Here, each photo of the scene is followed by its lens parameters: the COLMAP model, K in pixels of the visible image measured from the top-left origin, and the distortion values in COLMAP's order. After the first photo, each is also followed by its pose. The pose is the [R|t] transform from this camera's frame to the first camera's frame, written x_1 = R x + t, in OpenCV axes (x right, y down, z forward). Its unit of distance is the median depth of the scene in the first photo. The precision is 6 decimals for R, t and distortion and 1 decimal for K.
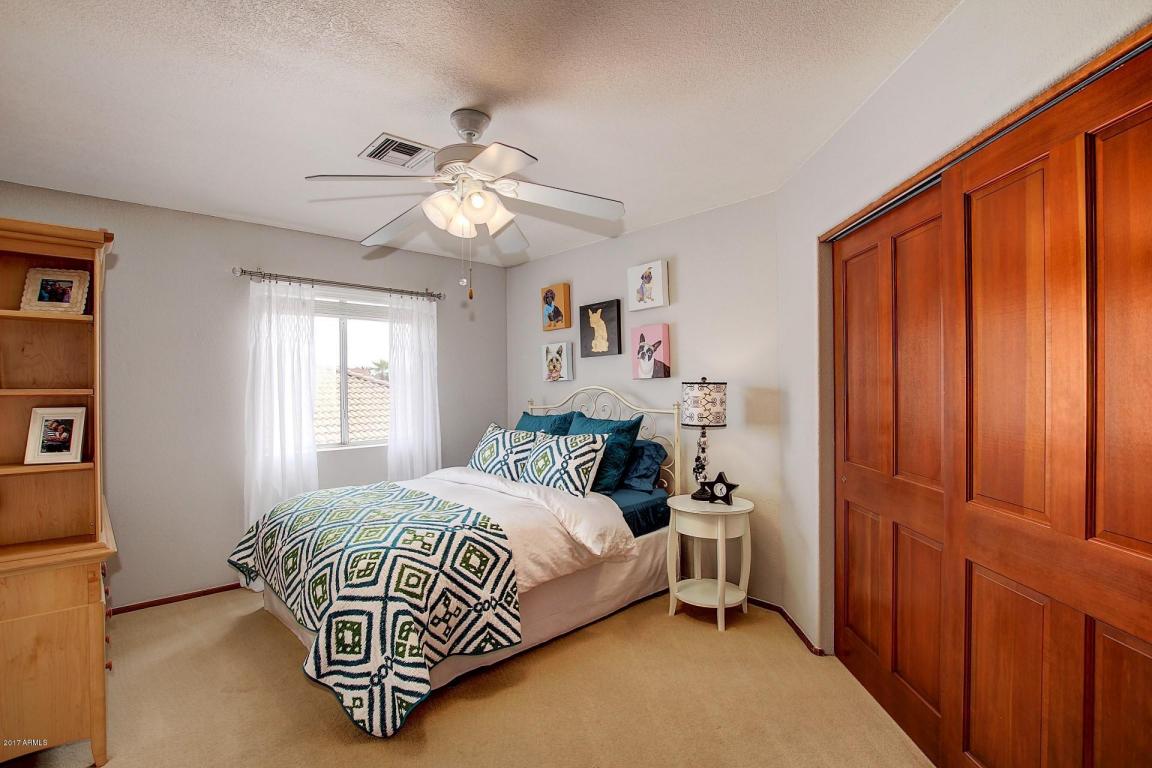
lens RADIAL K [[541.8, 0, 560.6], [0, 541.8, 383.5], [0, 0, 1]] dist [-0.028995, 0.000608]
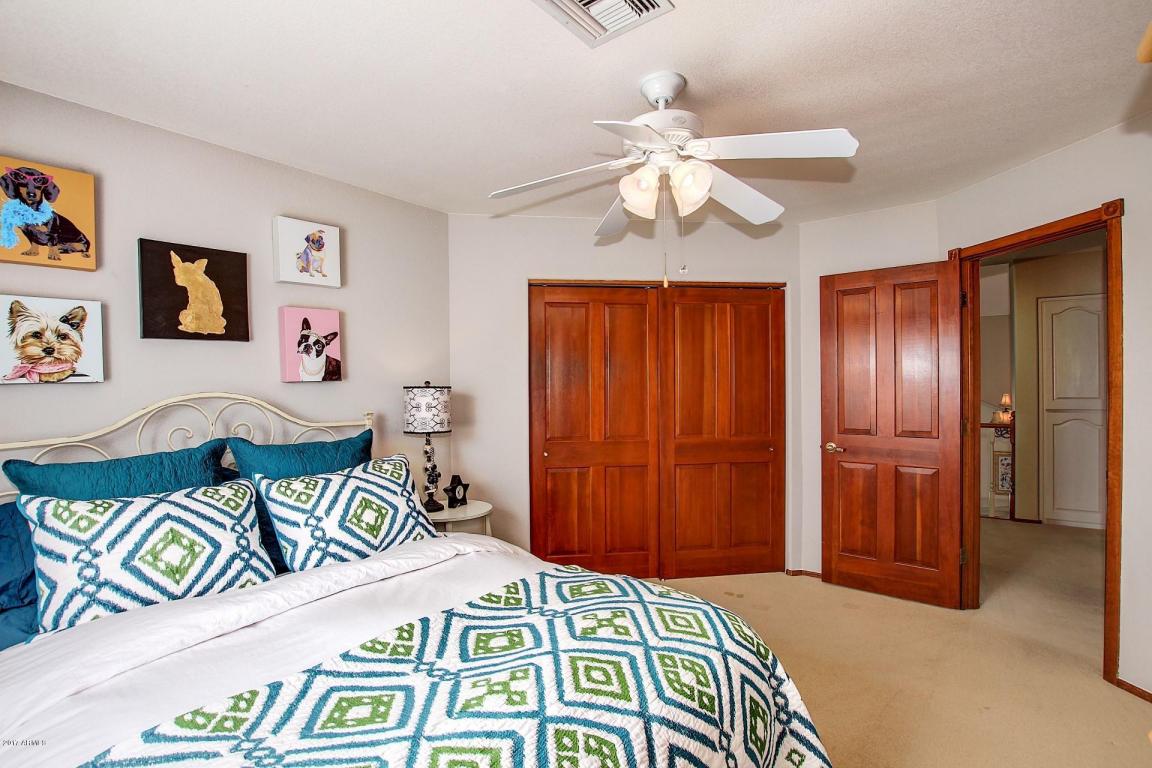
lens RADIAL K [[541.8, 0, 560.6], [0, 541.8, 383.5], [0, 0, 1]] dist [-0.028995, 0.000608]
pose [[-0.175461, 0.017756, 0.984326, -0.606549], [0.012105, 0.999801, -0.015878, 0.008982], [-0.984412, 0.009130, -0.175641, 0.805809]]
